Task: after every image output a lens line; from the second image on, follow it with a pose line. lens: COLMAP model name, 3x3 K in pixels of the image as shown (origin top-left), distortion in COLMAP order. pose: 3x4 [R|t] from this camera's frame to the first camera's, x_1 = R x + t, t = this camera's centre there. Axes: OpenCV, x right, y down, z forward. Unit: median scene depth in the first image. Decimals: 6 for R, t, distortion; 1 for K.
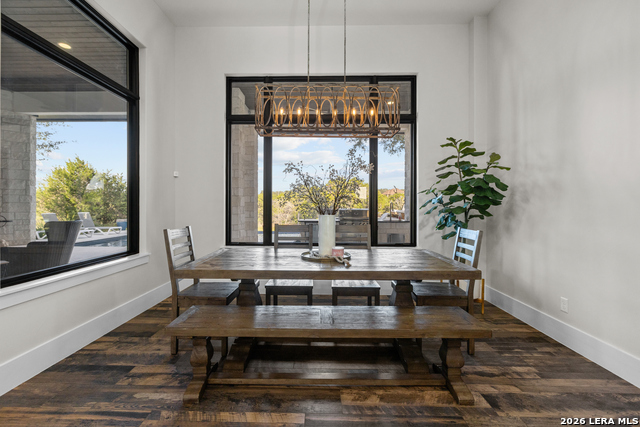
lens RADIAL K [[284.3, 0, 317.4], [0, 284.3, 206.8], [0, 0, 1]] dist [-0.002445, 0.000179]
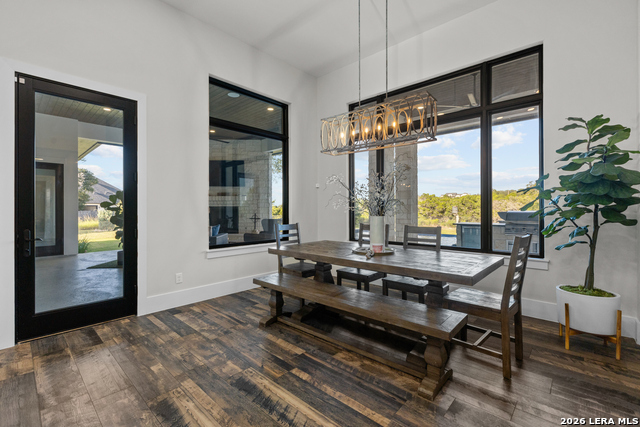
lens RADIAL K [[284.3, 0, 317.4], [0, 284.3, 206.8], [0, 0, 1]] dist [-0.002445, 0.000179]
pose [[0.745134, -0.011753, -0.666812, 0.510298], [0.007803, 0.999930, -0.008905, -0.001351], [0.666870, 0.001432, 0.745173, -0.027276]]
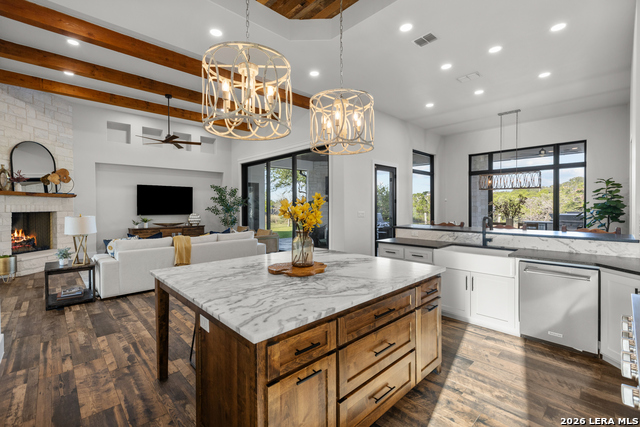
lens RADIAL K [[284.0, 0, 314.4], [0, 284.0, 208.5], [0, 0, 1]] dist [0.001314, 0.000132]
pose [[0.690303, -0.000941, -0.723520, 0.580270], [0.003073, 0.999994, 0.001631, -0.061216], [0.723514, -0.003349, 0.690302, -1.802888]]
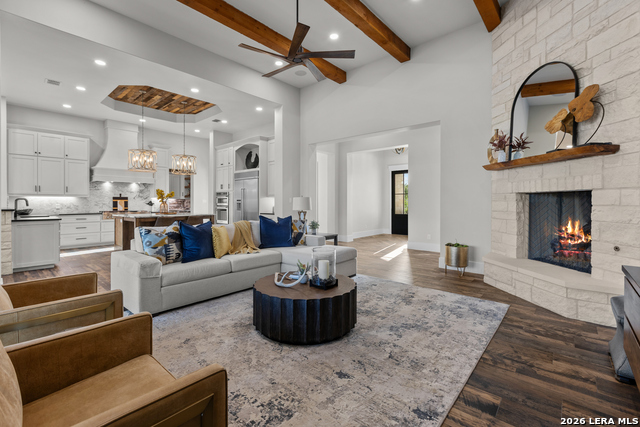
lens RADIAL K [[288.8, 0, 315.6], [0, 288.8, 201.1], [0, 0, 1]] dist [0.000429, -0.000100]
pose [[-0.756611, 0.005396, 0.653844, -2.515095], [0.004989, 0.999984, -0.002480, 0.010704], [-0.653847, 0.001386, -0.756626, -0.301610]]
